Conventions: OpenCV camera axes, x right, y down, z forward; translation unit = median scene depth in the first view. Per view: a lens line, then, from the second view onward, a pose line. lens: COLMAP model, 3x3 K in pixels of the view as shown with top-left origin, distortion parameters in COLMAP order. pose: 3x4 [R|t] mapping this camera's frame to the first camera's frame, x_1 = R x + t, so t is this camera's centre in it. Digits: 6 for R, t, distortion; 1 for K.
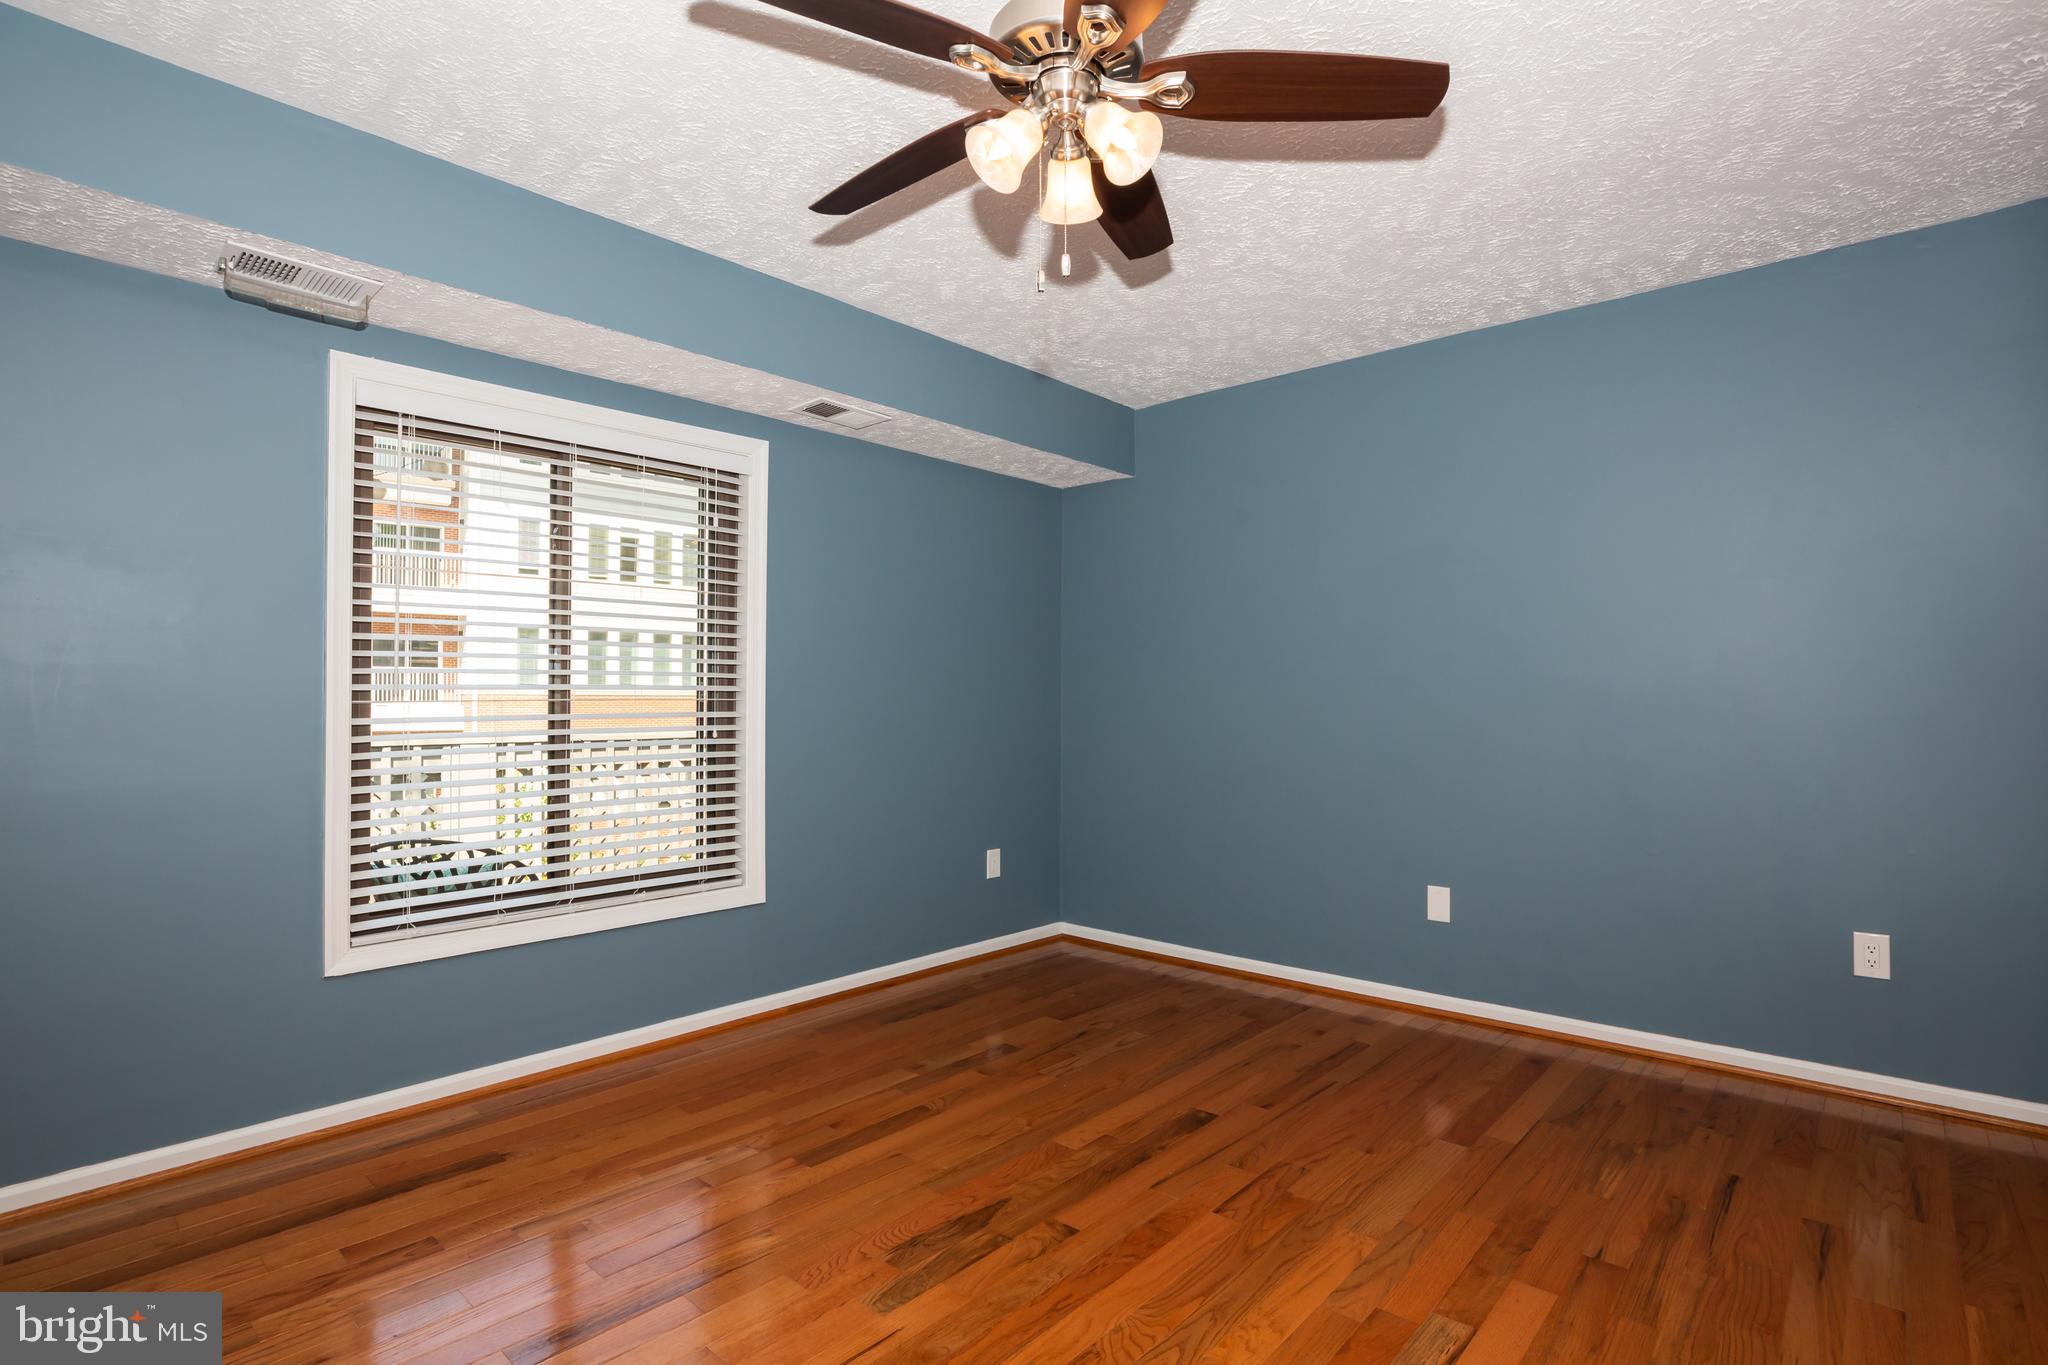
lens RADIAL K [[1003.0, 0, 1024.0], [0, 1003.0, 682.5], [0, 0, 1]] dist [-0.027741, 0.000193]
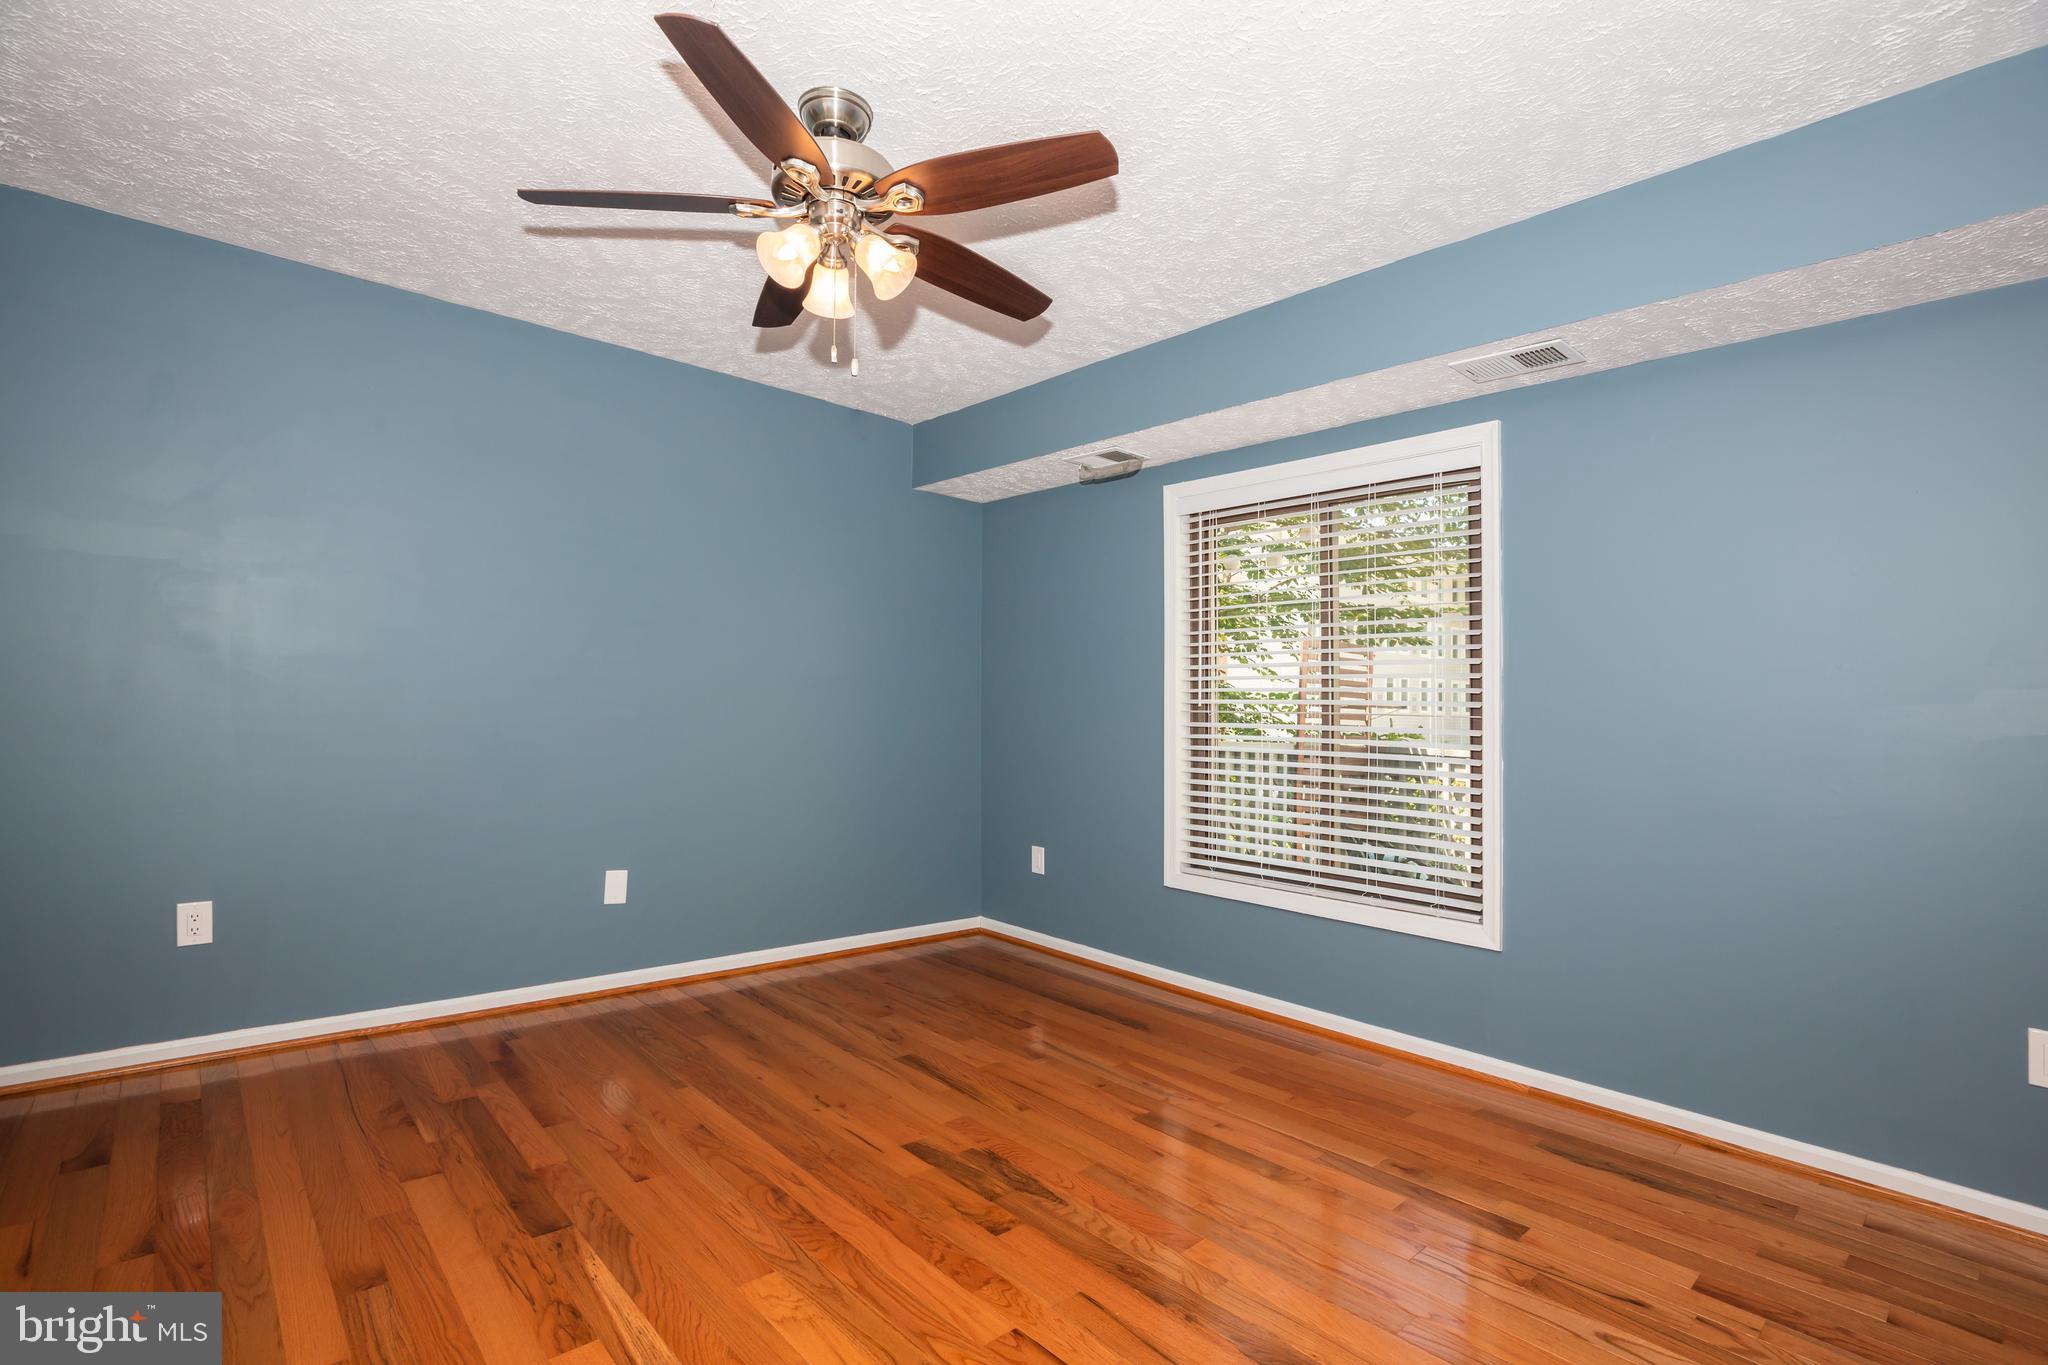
lens RADIAL K [[942.1, 0, 1016.3], [0, 942.1, 712.4], [0, 0, 1]] dist [0.002920, -0.000113]
pose [[-0.092047, 0.002648, -0.995751, 0.755949], [-0.005270, 0.999981, 0.003146, 0.016345], [0.995741, 0.005537, -0.092031, 0.836521]]
